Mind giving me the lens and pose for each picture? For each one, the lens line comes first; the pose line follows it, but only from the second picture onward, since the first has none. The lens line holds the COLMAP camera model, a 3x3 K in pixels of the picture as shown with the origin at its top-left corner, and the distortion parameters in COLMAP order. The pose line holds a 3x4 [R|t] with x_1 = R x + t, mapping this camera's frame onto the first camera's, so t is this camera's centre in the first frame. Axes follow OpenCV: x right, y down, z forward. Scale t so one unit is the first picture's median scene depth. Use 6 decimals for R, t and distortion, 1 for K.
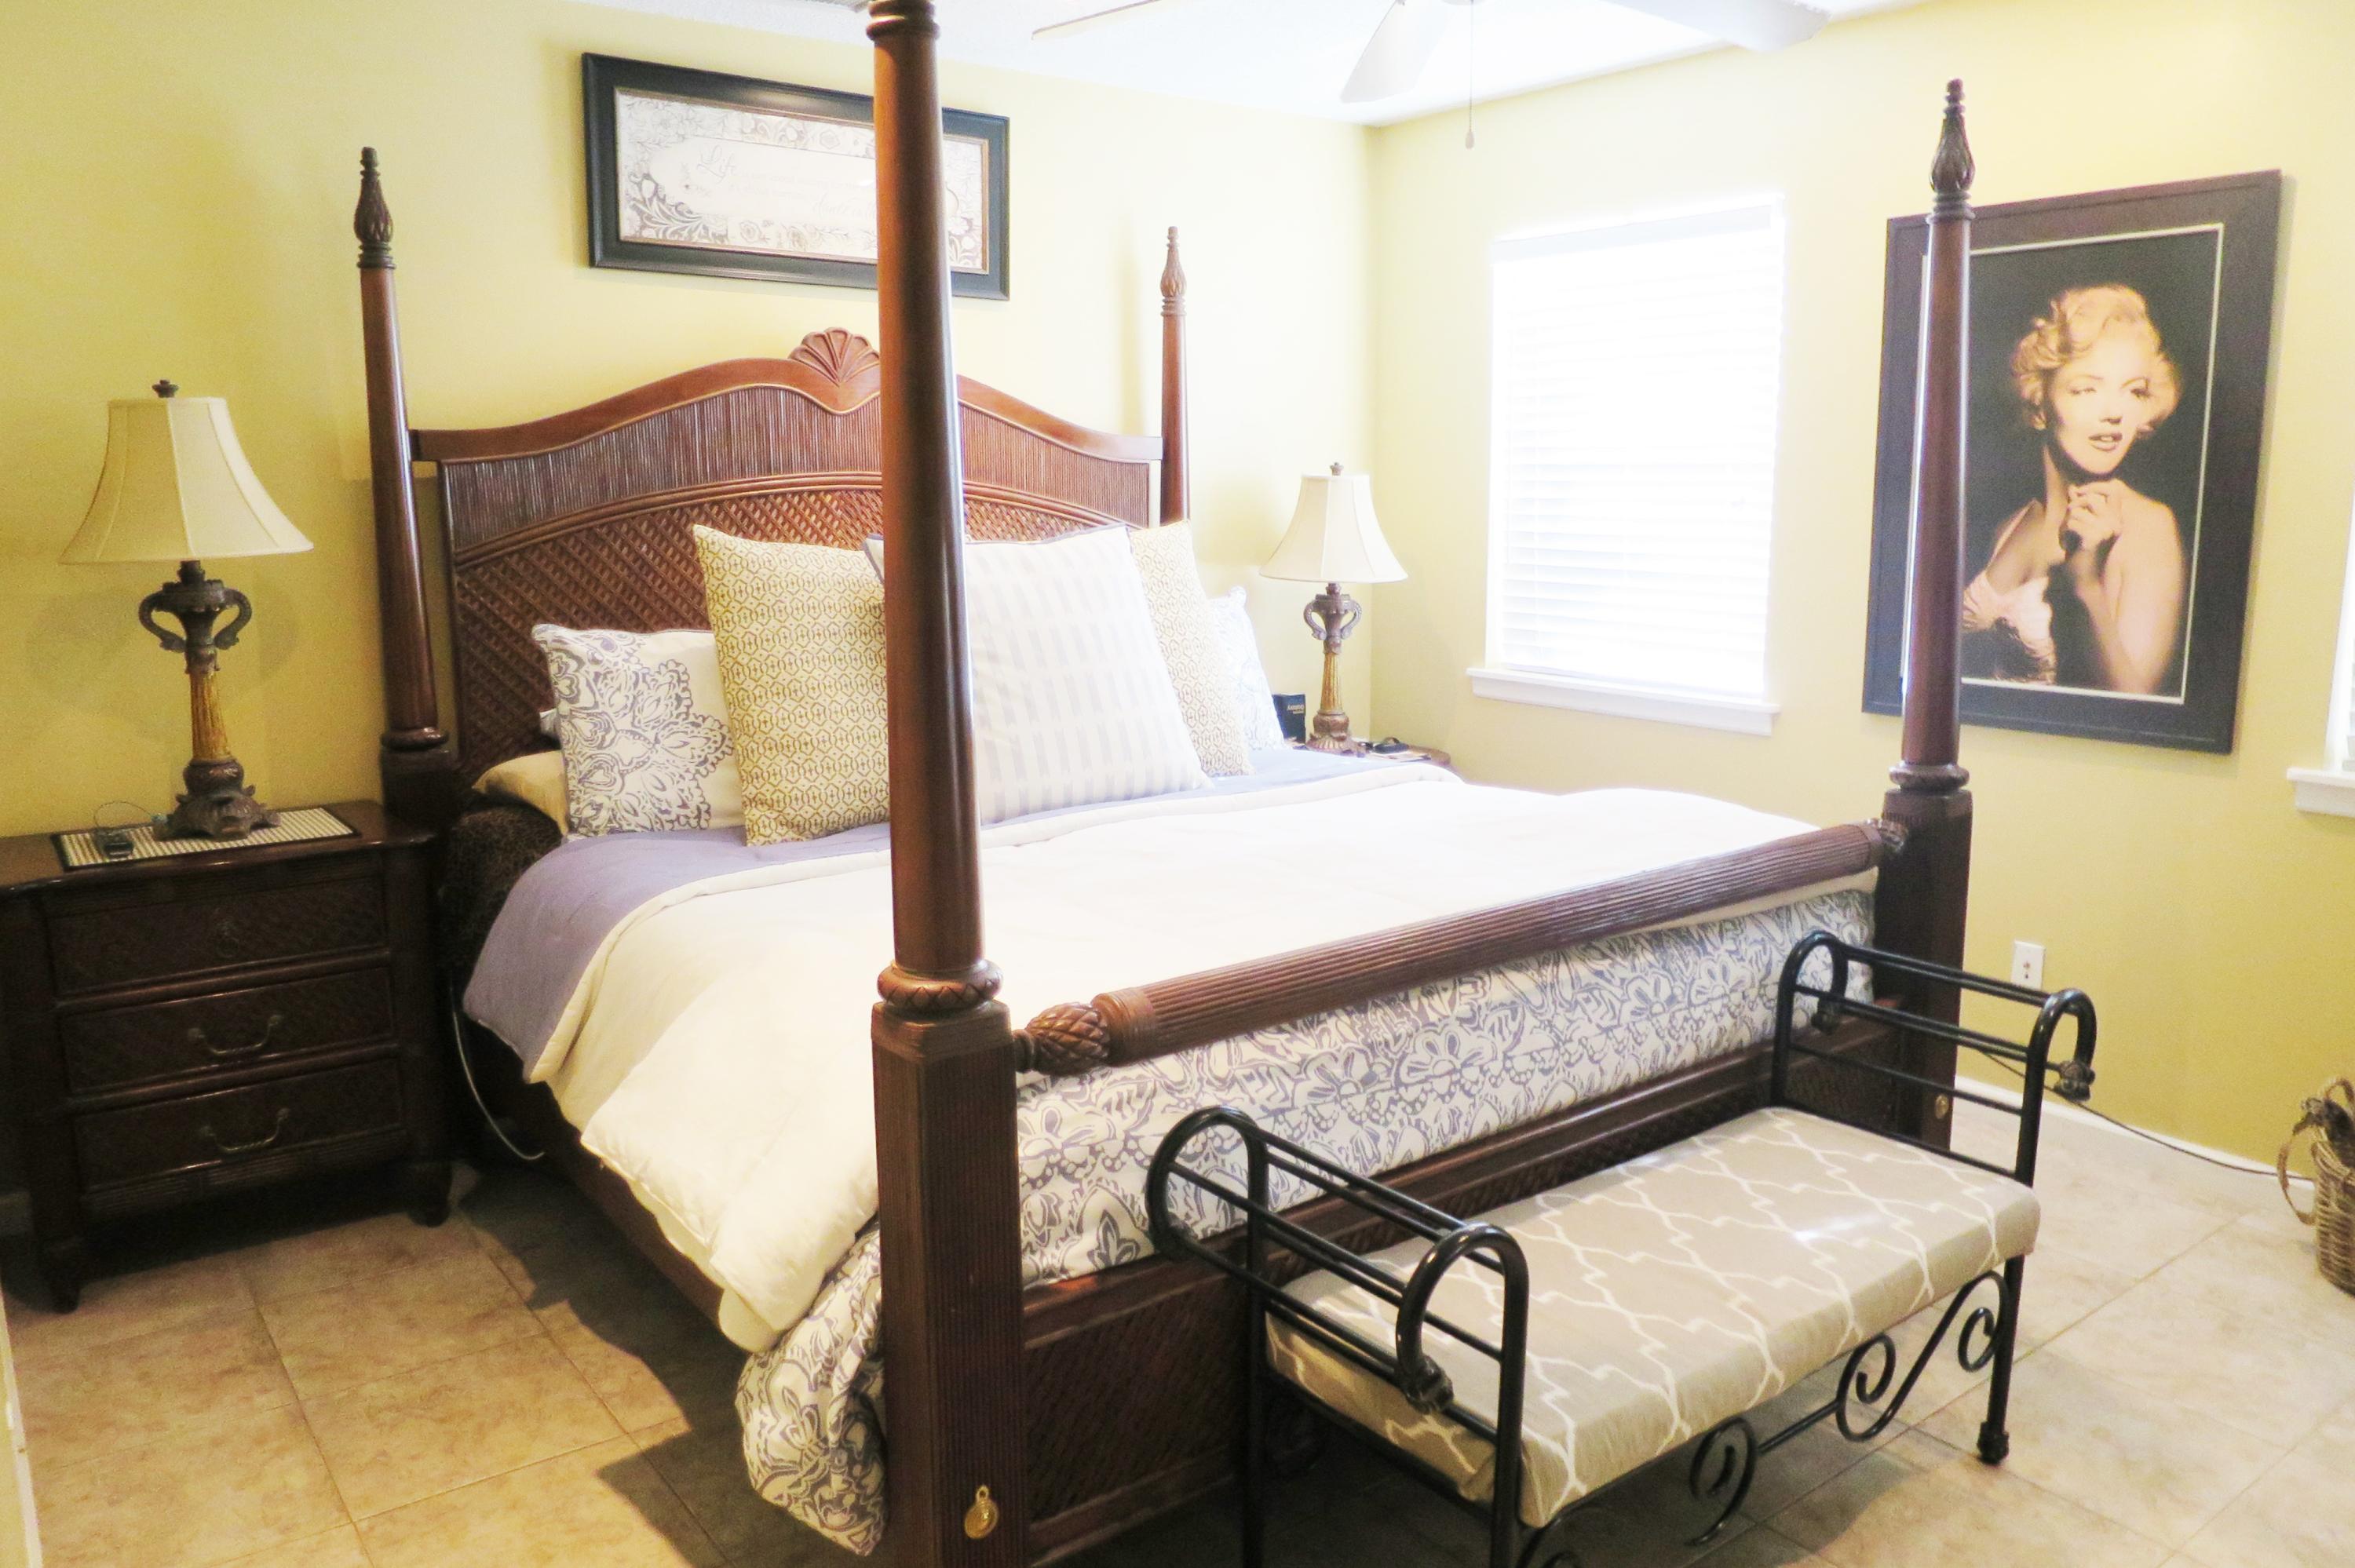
lens RADIAL K [[1725.0, 0, 1175.9], [0, 1725.0, 786.1], [0, 0, 1]] dist [-0.044841, -0.006552]
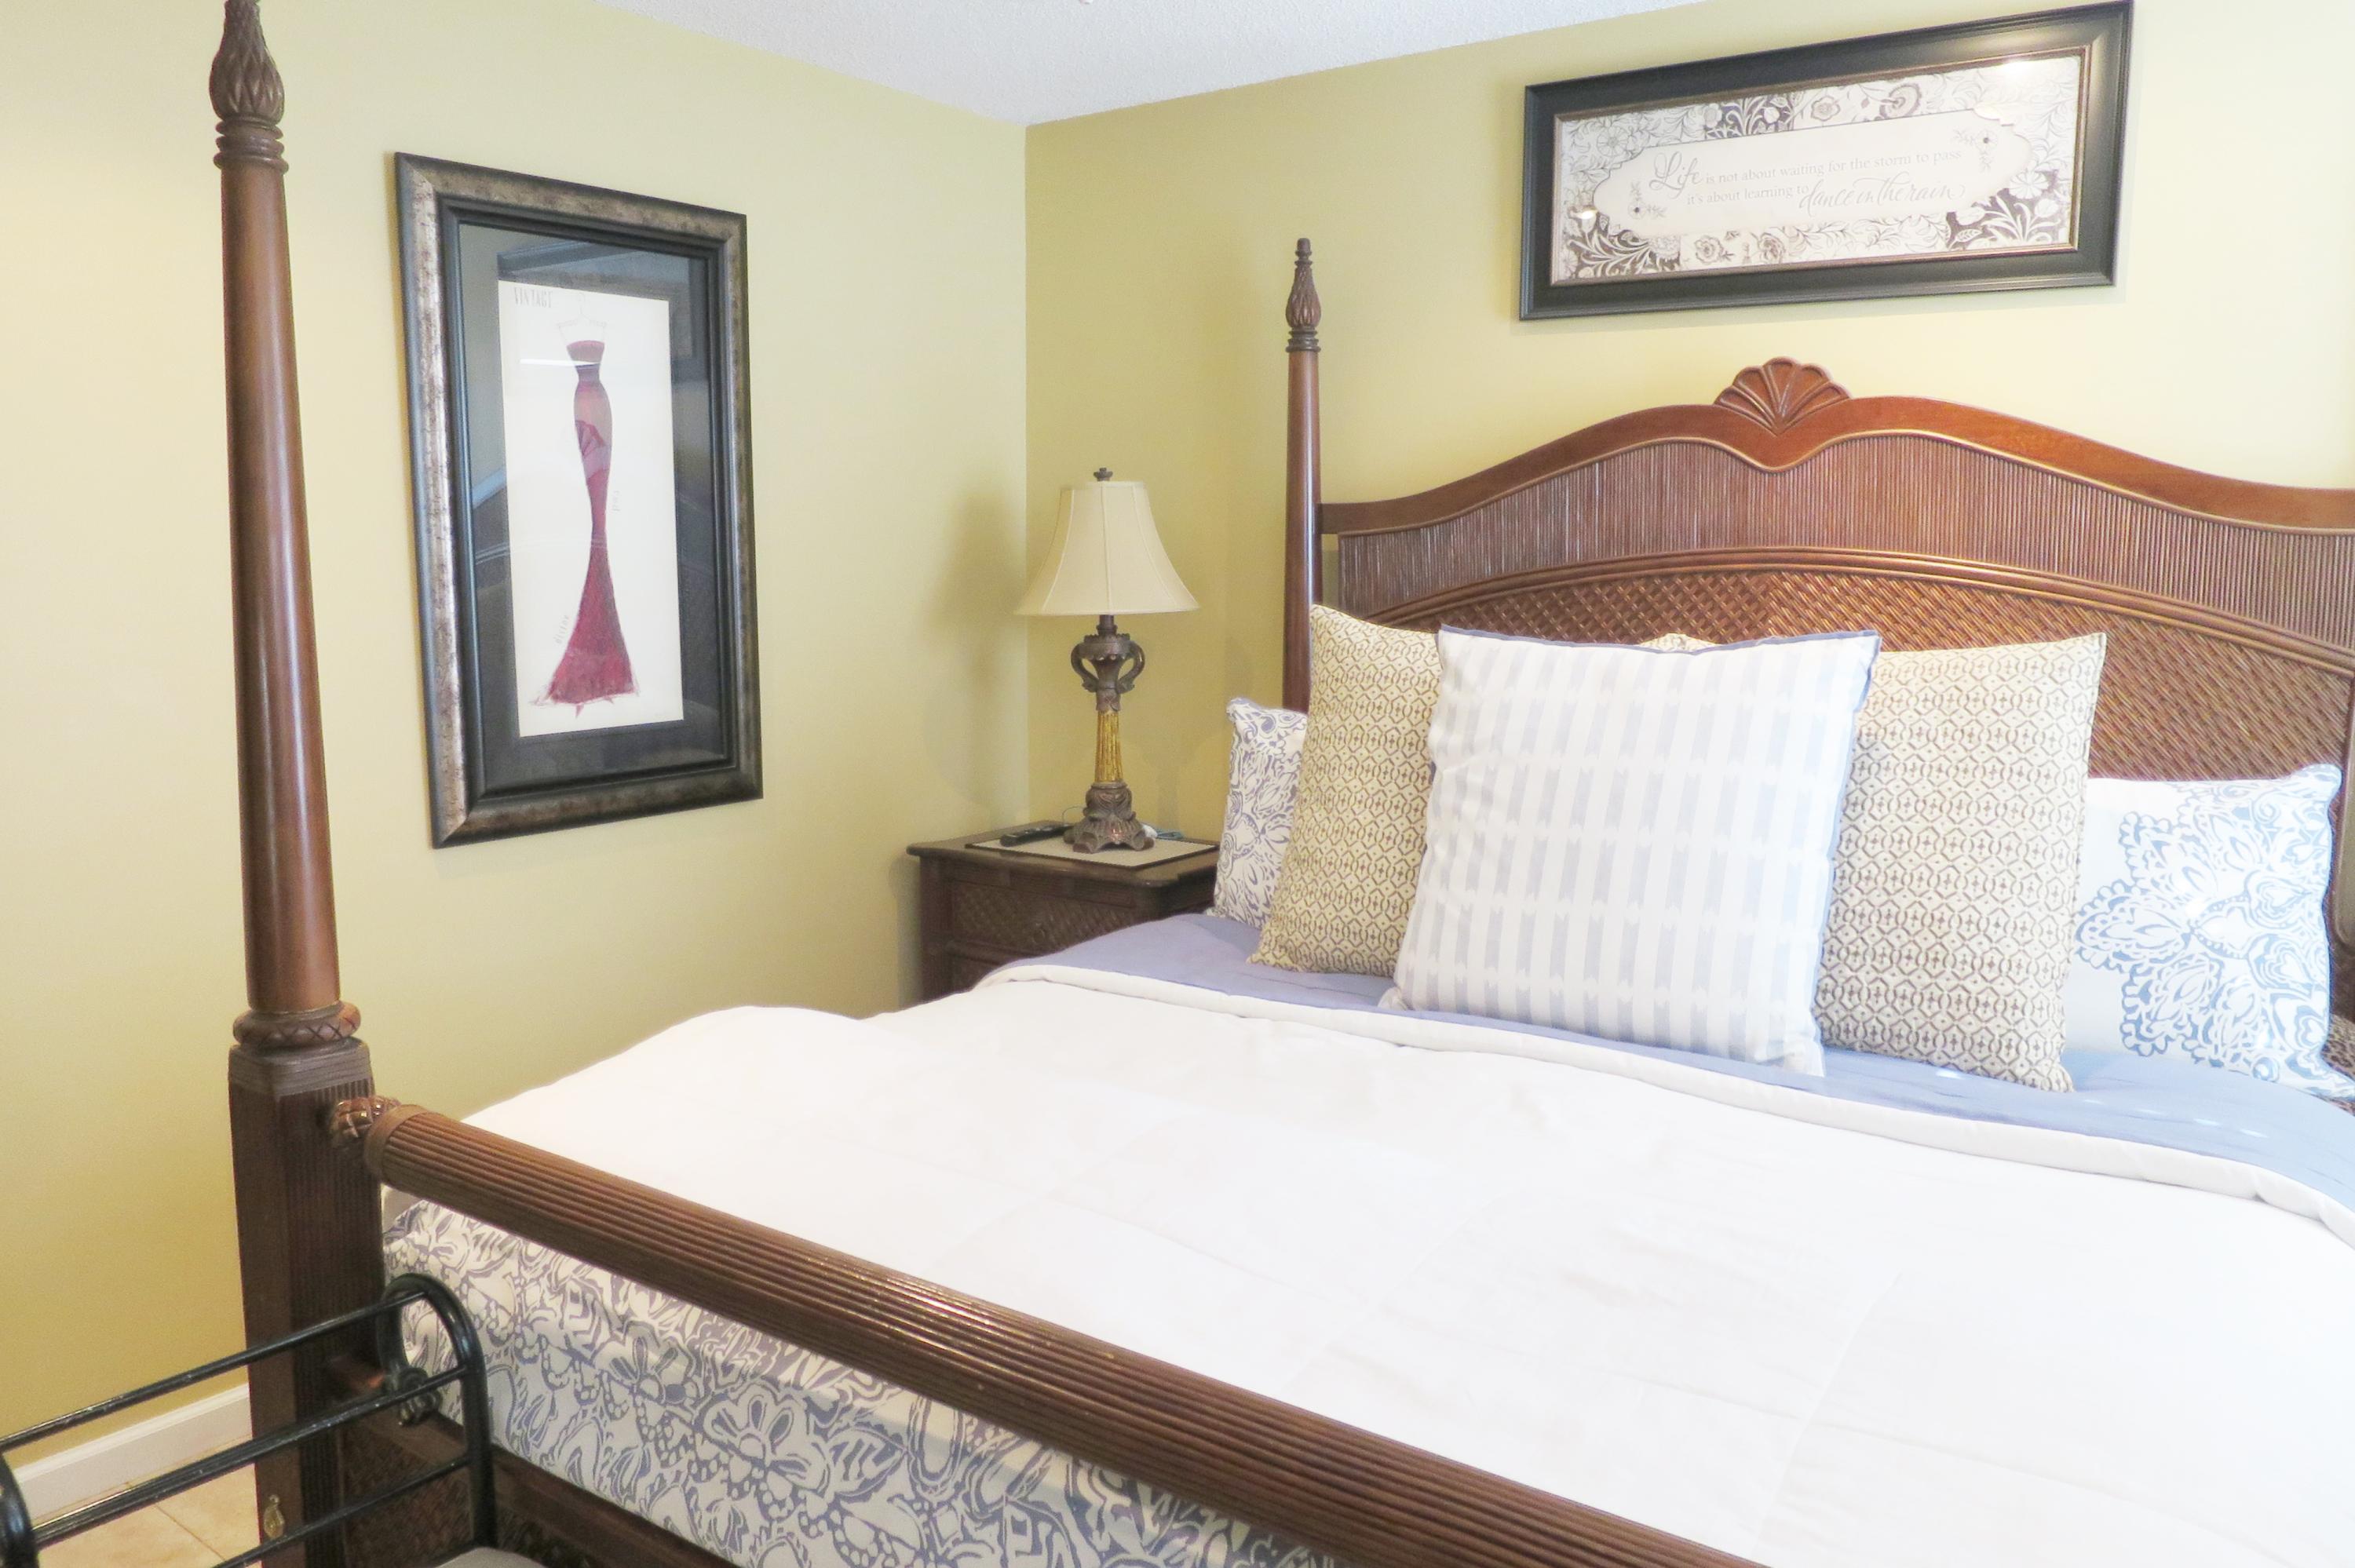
lens RADIAL K [[1725.0, 0, 1174.9], [0, 1725.0, 776.5], [0, 0, 1]] dist [-0.044841, -0.006552]
pose [[0.275830, 0.128912, -0.952523, 0.622415], [-0.169205, 0.982003, 0.083903, -0.136211], [0.946196, 0.138028, 0.292679, 0.725874]]
